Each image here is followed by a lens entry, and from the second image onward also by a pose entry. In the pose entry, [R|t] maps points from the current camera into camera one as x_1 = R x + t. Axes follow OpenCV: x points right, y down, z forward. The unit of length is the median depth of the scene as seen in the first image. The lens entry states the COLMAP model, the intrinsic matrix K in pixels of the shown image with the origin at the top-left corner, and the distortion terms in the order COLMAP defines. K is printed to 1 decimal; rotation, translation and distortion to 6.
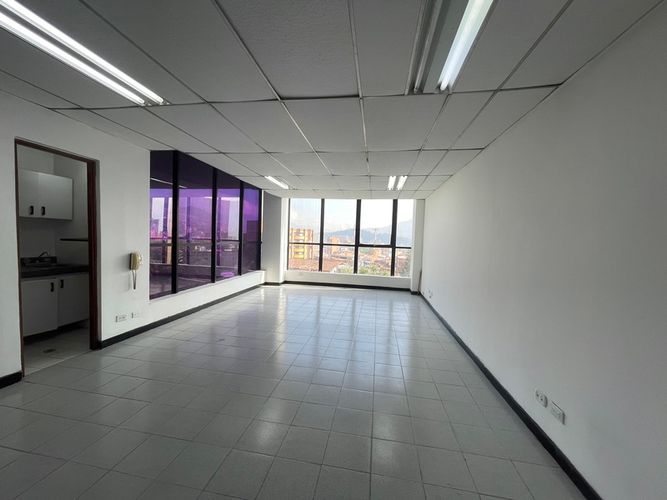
lens RADIAL K [[269.9, 0, 331.5], [0, 269.9, 251.2], [0, 0, 1]] dist [-0.000973, 0.000389]
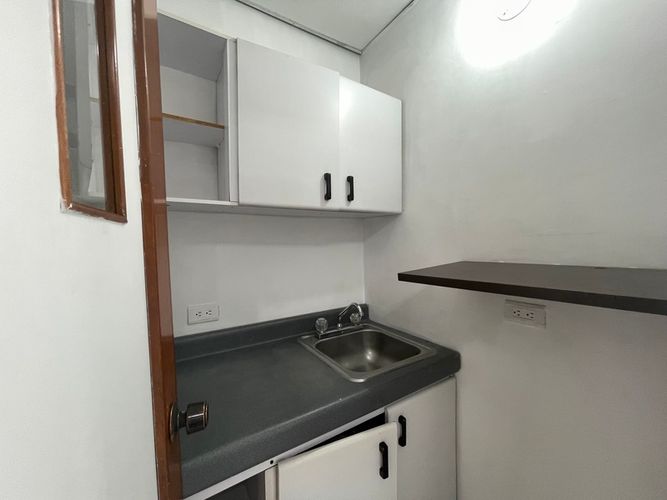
lens RADIAL K [[269.9, 0, 331.5], [0, 269.9, 251.2], [0, 0, 1]] dist [-0.000973, 0.000389]
pose [[0.665965, -0.028095, -0.745454, -0.830968], [0.014933, 0.999592, -0.024332, -0.061529], [0.745833, 0.005072, 0.666113, 0.754256]]
